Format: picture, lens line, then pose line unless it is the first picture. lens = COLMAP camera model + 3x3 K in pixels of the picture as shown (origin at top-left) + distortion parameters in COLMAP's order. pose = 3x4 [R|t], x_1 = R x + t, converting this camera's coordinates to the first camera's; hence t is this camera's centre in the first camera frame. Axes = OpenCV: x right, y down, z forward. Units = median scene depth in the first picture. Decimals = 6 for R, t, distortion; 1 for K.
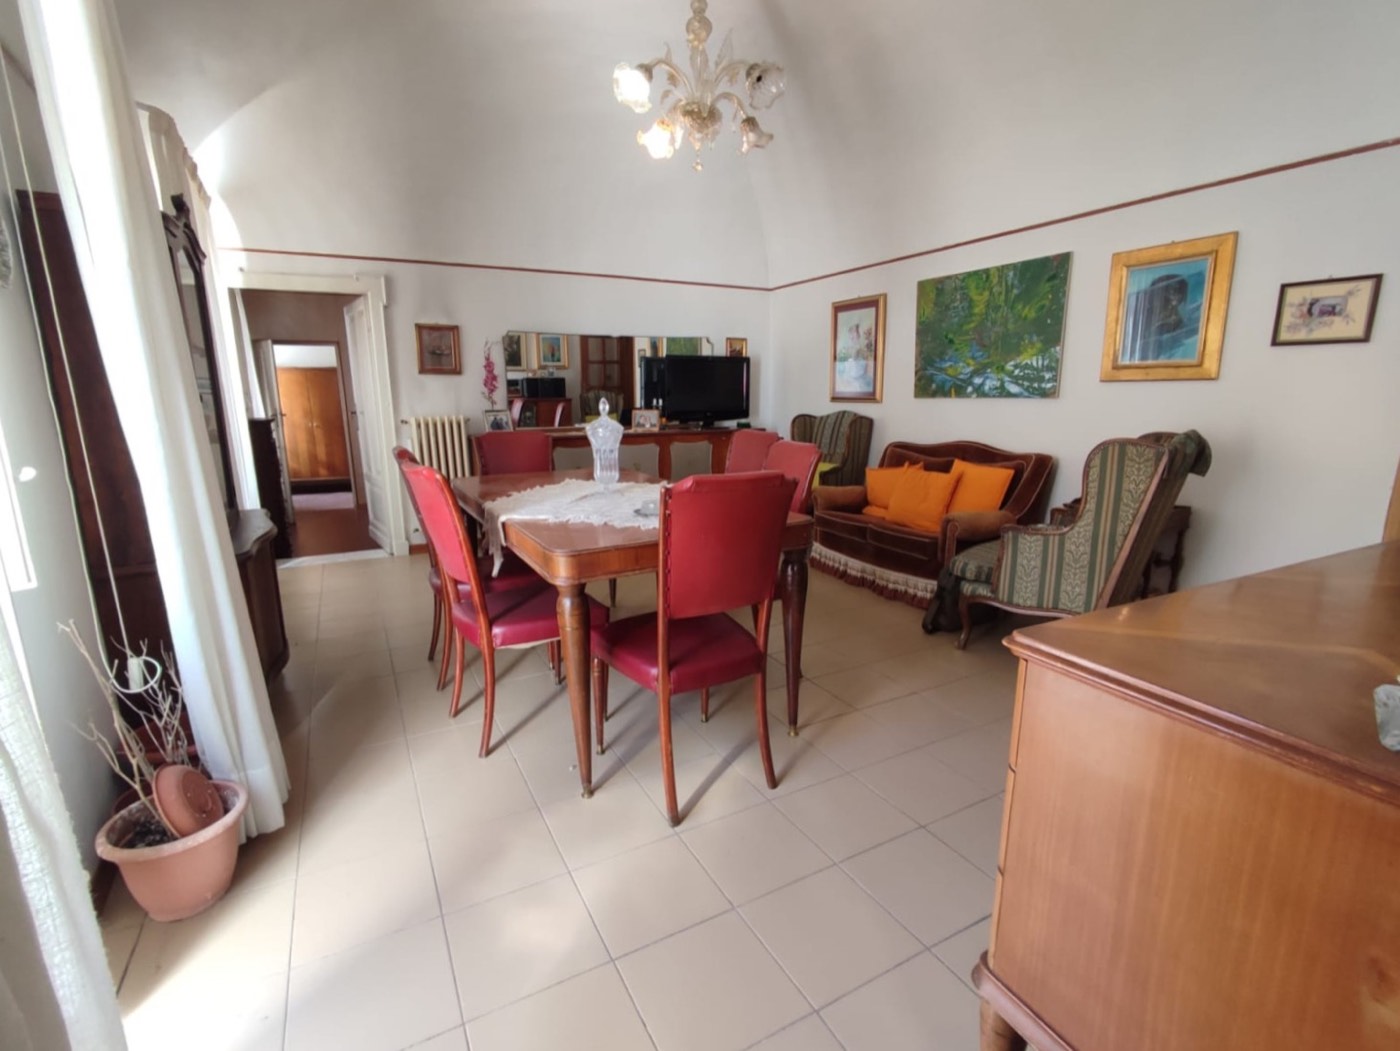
lens RADIAL K [[662.8, 0, 698.5], [0, 662.8, 528.1], [0, 0, 1]] dist [-0.004094, -0.000323]
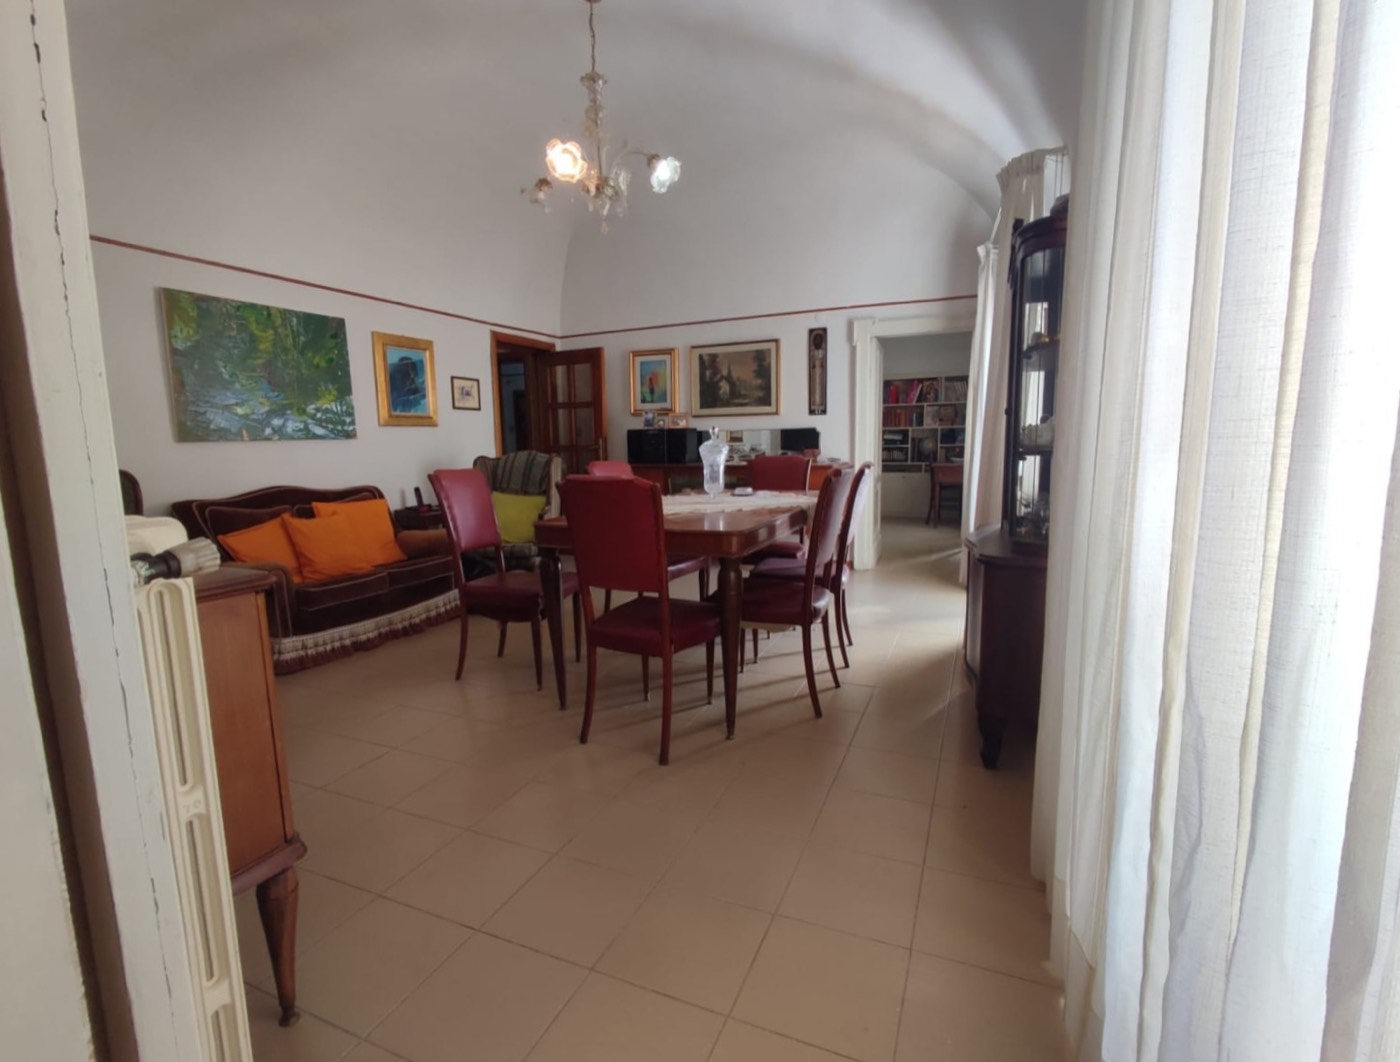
lens RADIAL K [[678.6, 0, 702.5], [0, 678.6, 533.7], [0, 0, 1]] dist [-0.000891, -0.000154]
pose [[-0.628815, -0.080644, 0.773362, -0.761629], [0.190239, 0.948423, 0.253580, -0.214202], [-0.753924, 0.306578, -0.581041, 1.225379]]
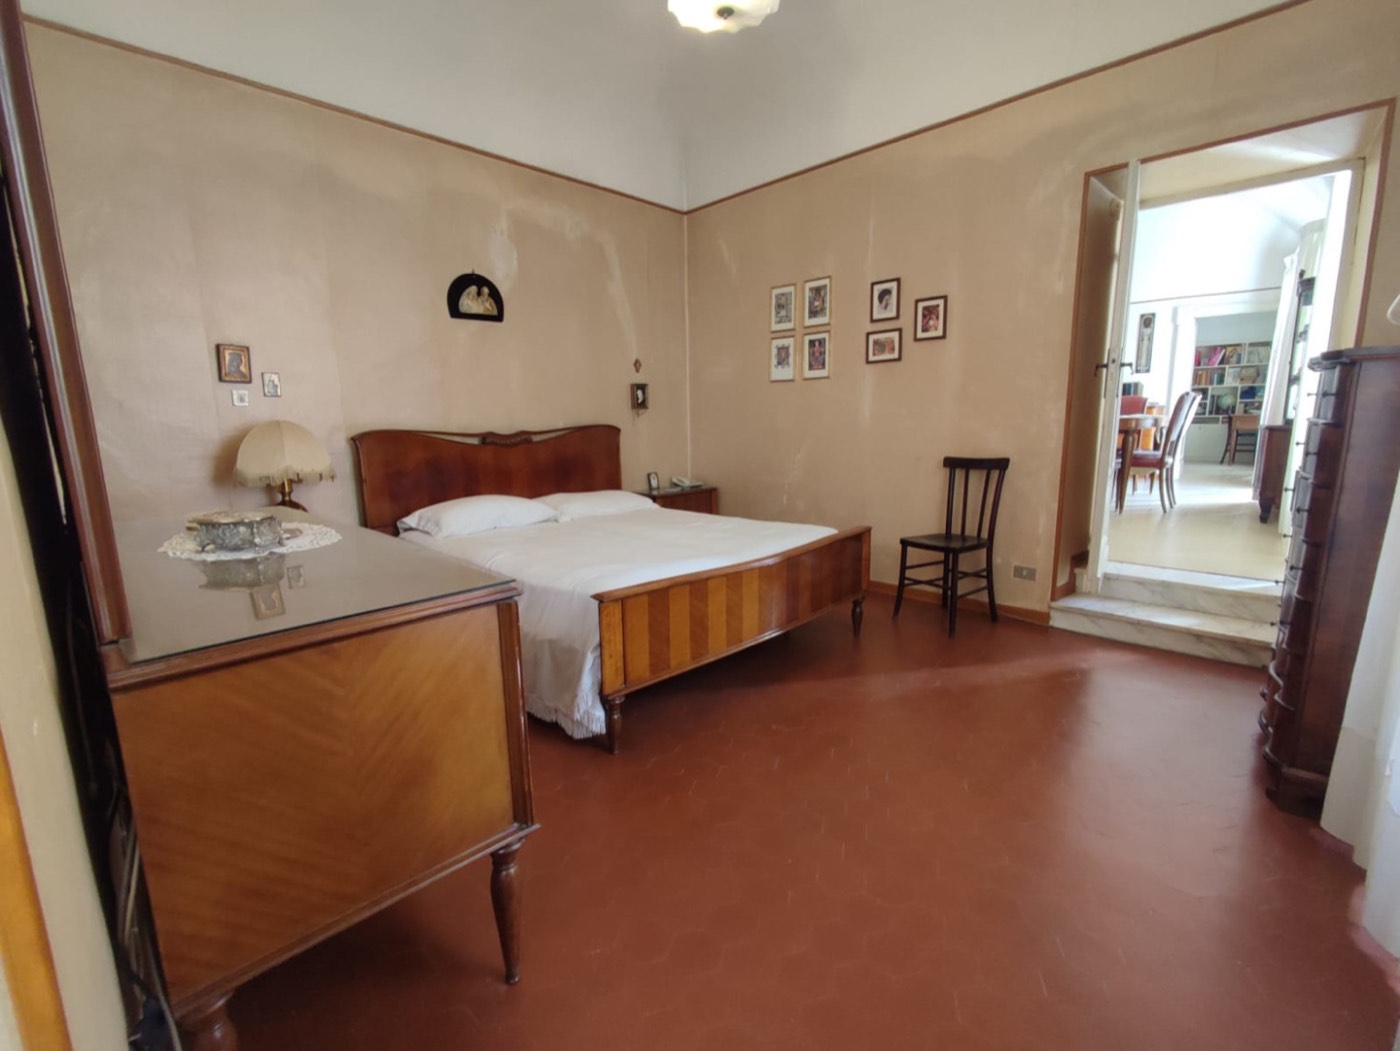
lens RADIAL K [[662.8, 0, 693.5], [0, 662.8, 529.2], [0, 0, 1]] dist [-0.004094, -0.000323]
pose [[-0.331127, -0.140275, 0.933101, -1.159253], [0.216264, 0.951283, 0.219753, -0.301737], [-0.918469, 0.274562, -0.284659, 1.884781]]
